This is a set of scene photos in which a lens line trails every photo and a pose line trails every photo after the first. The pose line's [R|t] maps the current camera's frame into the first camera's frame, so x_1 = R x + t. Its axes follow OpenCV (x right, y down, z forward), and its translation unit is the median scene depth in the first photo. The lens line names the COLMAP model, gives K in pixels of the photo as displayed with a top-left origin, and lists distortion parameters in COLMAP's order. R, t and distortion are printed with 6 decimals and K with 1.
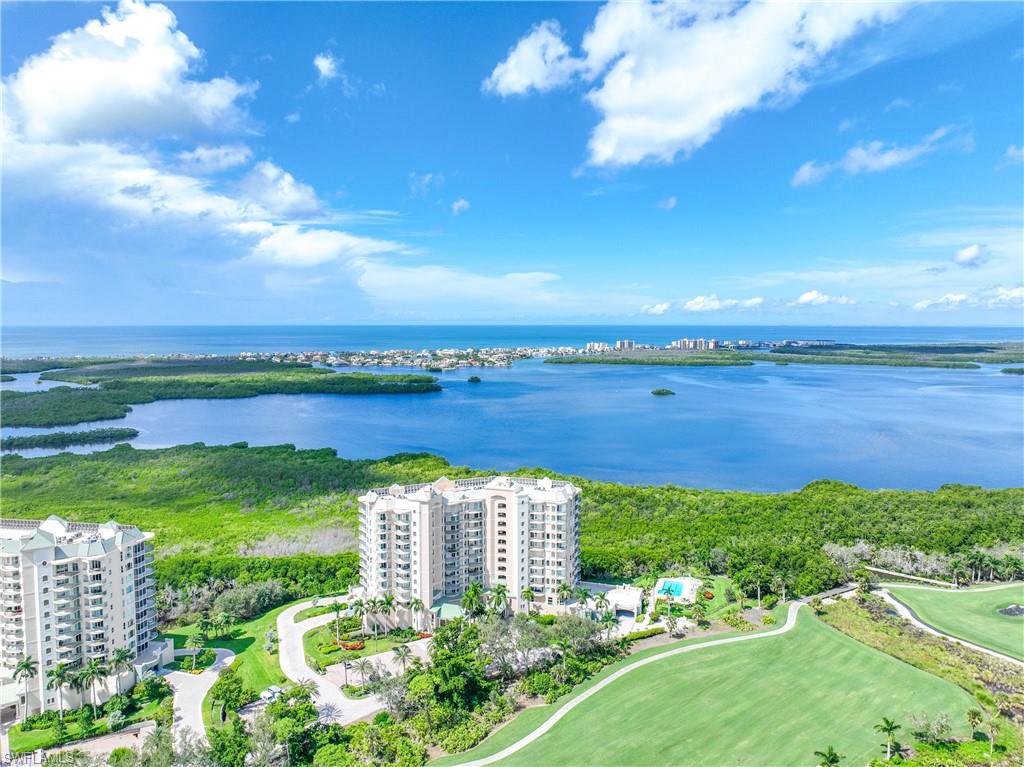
lens RADIAL K [[720.3, 0, 512.0], [0, 720.3, 383.5], [0, 0, 1]] dist [0.006618, 0.003915]
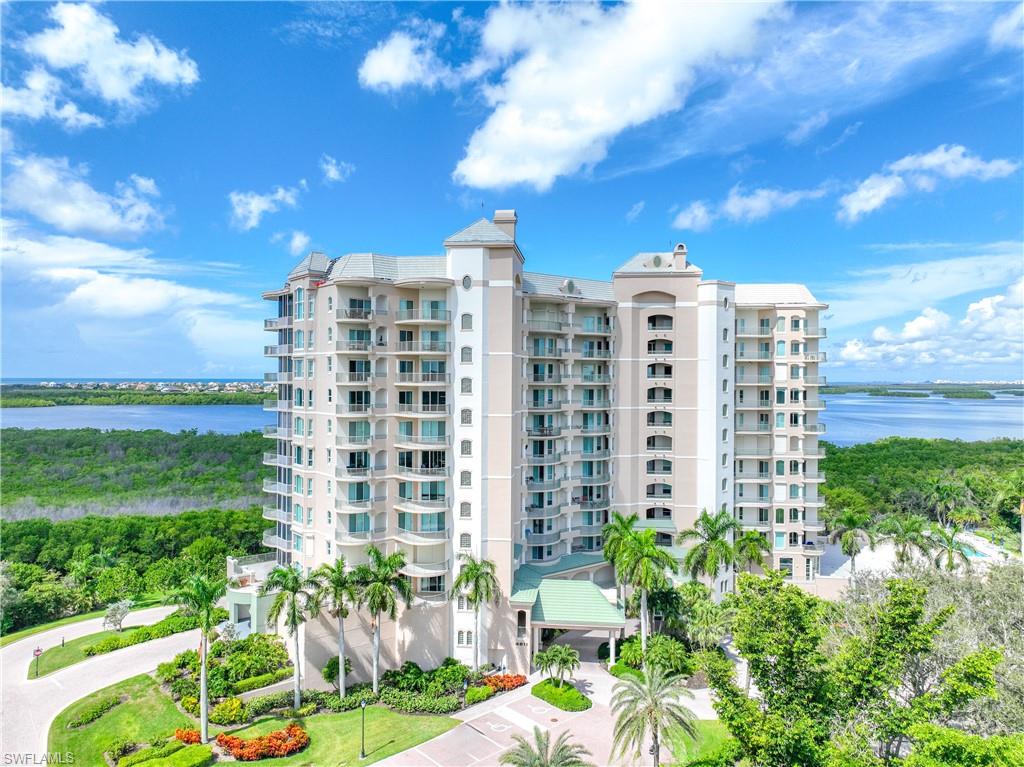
lens RADIAL K [[724.8, 0, 512.0], [0, 724.8, 383.5], [0, 0, 1]] dist [0.008301, 0.003973]
pose [[0.978138, 0.002433, 0.207941, -0.163980], [0.013681, 0.997012, -0.076021, 0.223144], [-0.207504, 0.077203, 0.975183, 0.623863]]
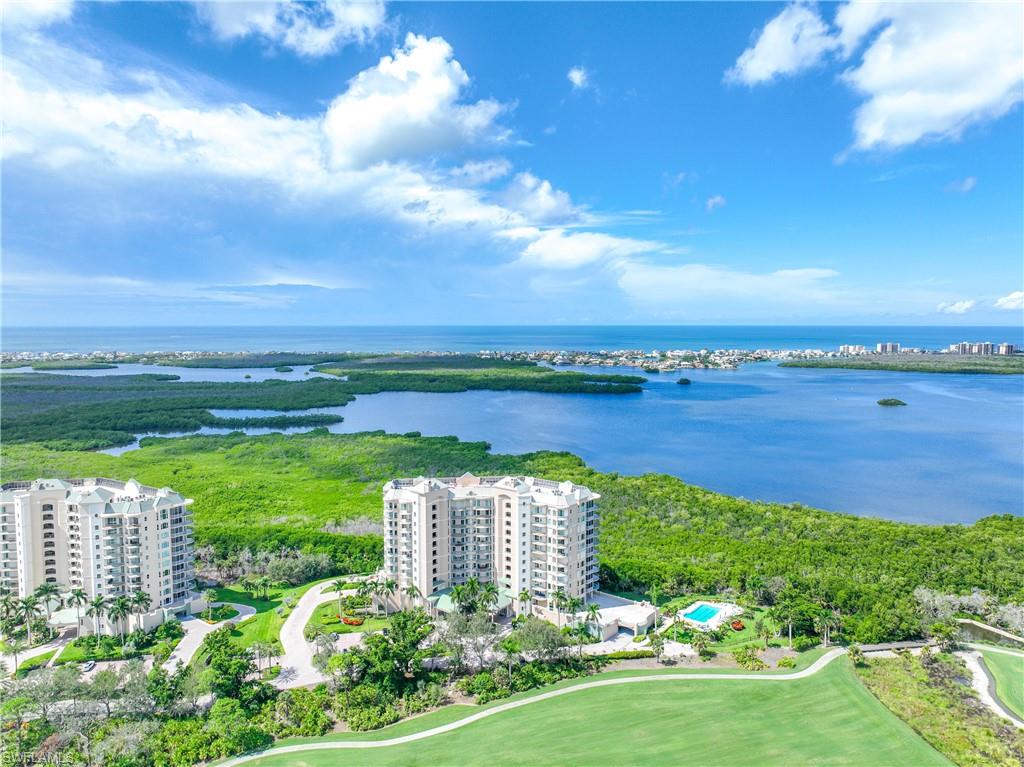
lens RADIAL K [[720.9, 0, 510.9], [0, 720.9, 370.4], [0, 0, 1]] dist [0.004750, 0.003559]
pose [[0.937243, 0.024226, -0.347835, 0.323829], [-0.030583, 0.999450, -0.012796, -0.005814], [0.347334, 0.022631, 0.937469, 0.049821]]
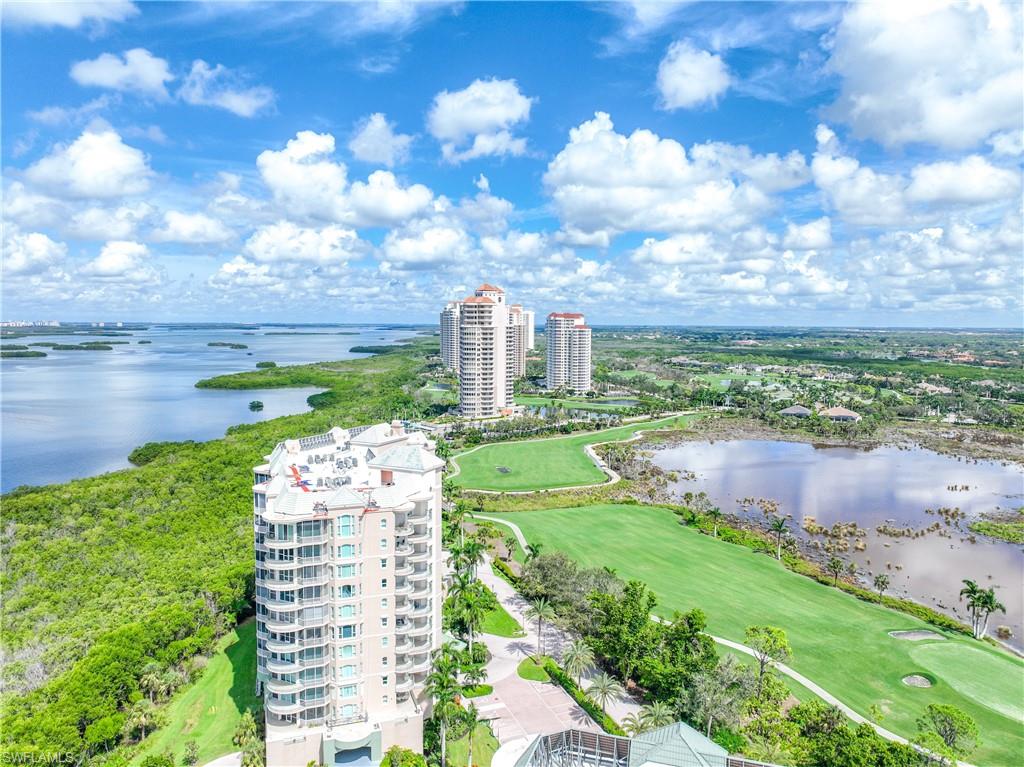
lens RADIAL K [[713.1, 0, 514.6], [0, 713.1, 360.5], [0, 0, 1]] dist [0.002281, 0.002323]
pose [[0.130480, -0.053002, 0.990033, -0.588583], [0.078397, 0.995995, 0.042989, 0.057150], [-0.988347, 0.072007, 0.134113, 0.776756]]
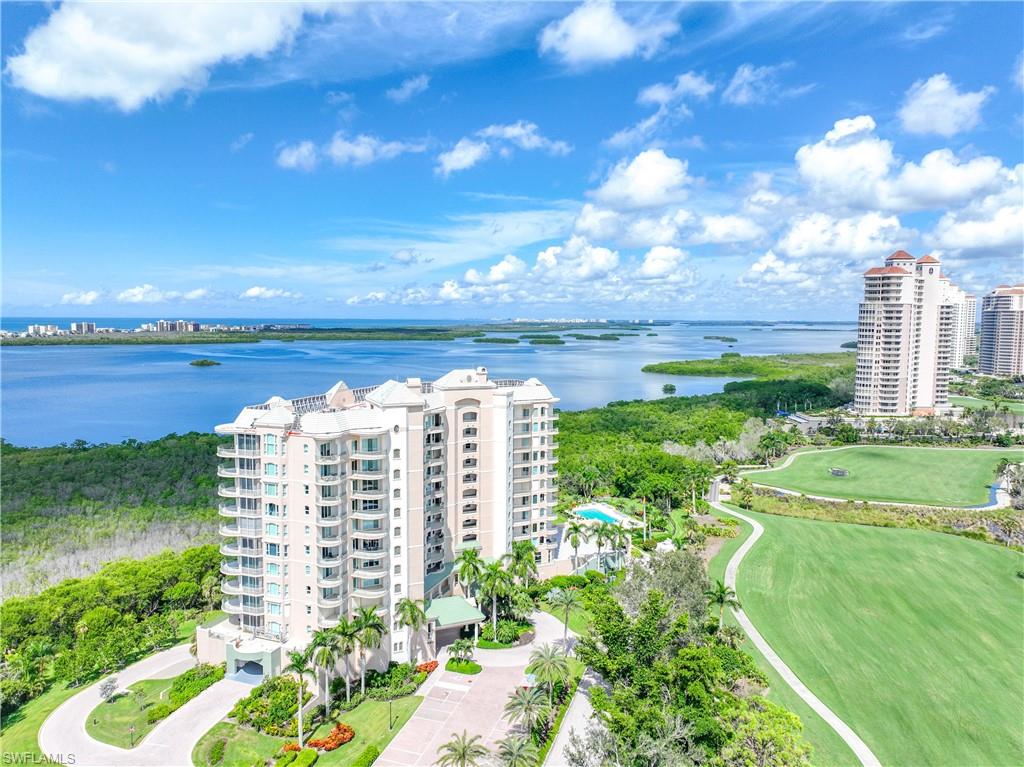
lens RADIAL K [[720.6, 0, 516.1], [0, 720.6, 372.5], [0, 0, 1]] dist [-0.006585, 0.025777]
pose [[0.738180, -0.048549, 0.672854, -0.368318], [0.052785, 0.998506, 0.014136, 0.123479], [-0.672535, 0.025082, 0.739640, 0.519391]]
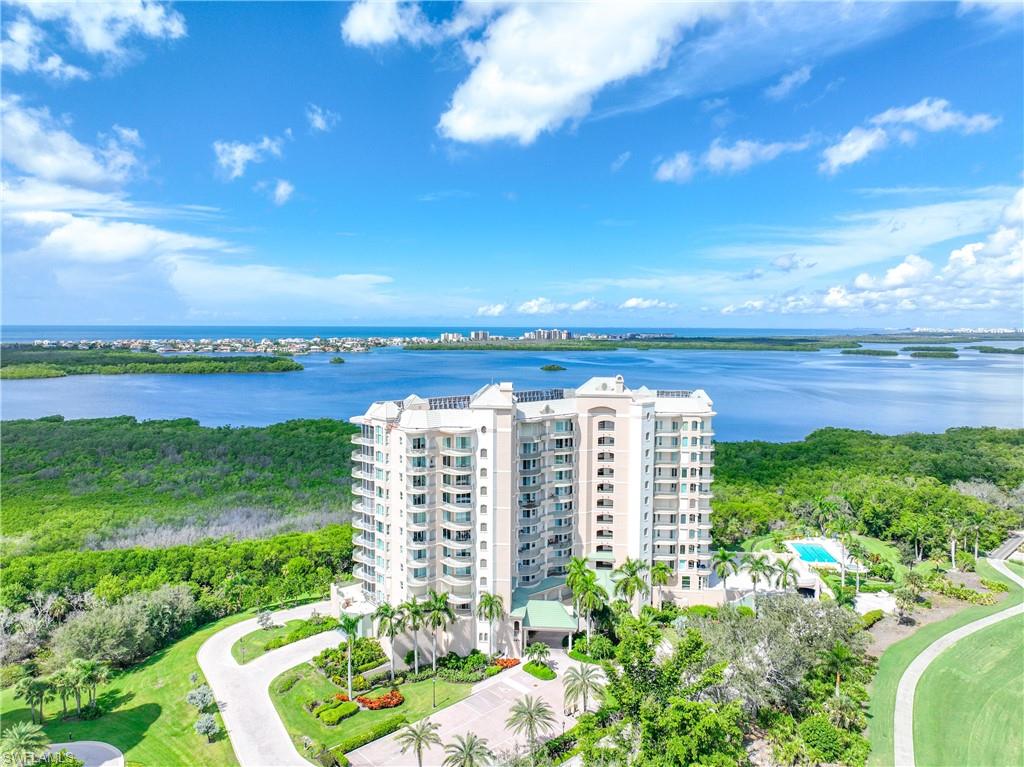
lens RADIAL K [[720.3, 0, 512.0], [0, 720.3, 383.5], [0, 0, 1]] dist [0.006618, 0.003915]
pose [[0.974080, -0.014751, 0.225723, -0.210462], [0.015520, 0.999878, -0.001632, 0.131796], [-0.225671, 0.005093, 0.974190, 0.437486]]
